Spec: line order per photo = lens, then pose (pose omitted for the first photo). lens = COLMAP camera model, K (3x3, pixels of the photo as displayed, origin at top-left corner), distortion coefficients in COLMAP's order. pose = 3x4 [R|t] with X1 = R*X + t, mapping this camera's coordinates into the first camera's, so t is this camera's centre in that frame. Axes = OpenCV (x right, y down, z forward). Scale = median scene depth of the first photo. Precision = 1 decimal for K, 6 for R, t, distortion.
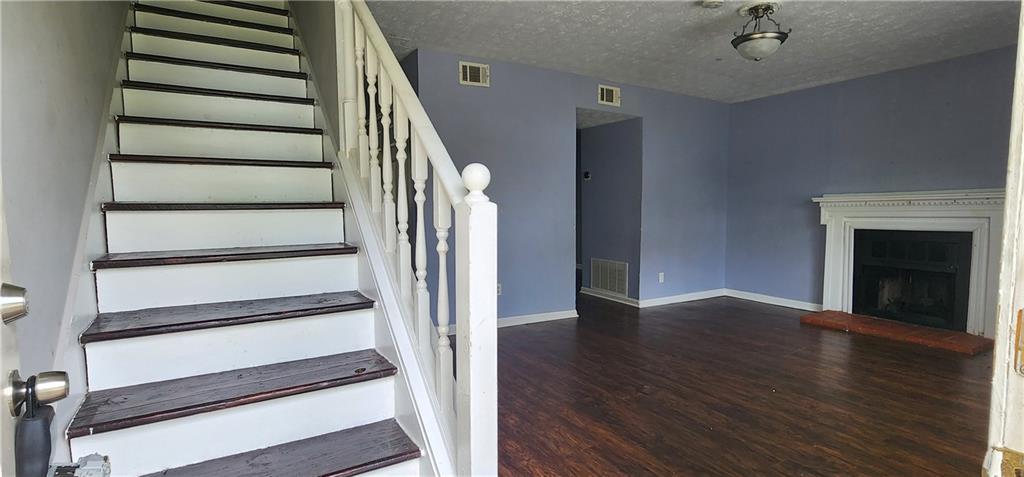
lens RADIAL K [[493.4, 0, 503.5], [0, 493.4, 232.9], [0, 0, 1]] dist [-0.002335, 0.002842]
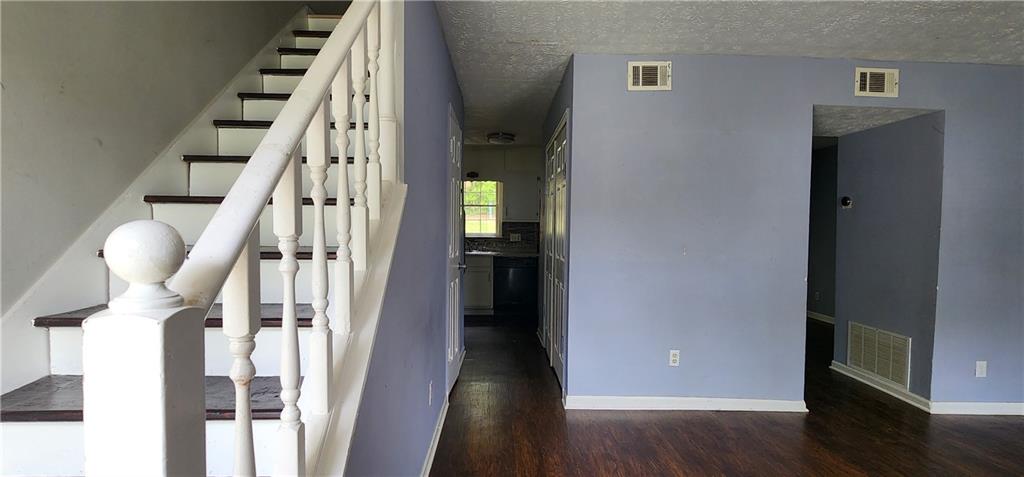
lens RADIAL K [[493.4, 0, 506.5], [0, 493.4, 240.5], [0, 0, 1]] dist [-0.002335, 0.002842]
pose [[0.874628, 0.024110, -0.484195, 0.105049], [-0.041645, 0.998807, -0.025490, -0.028393], [0.483003, 0.042458, 0.874589, 0.188129]]
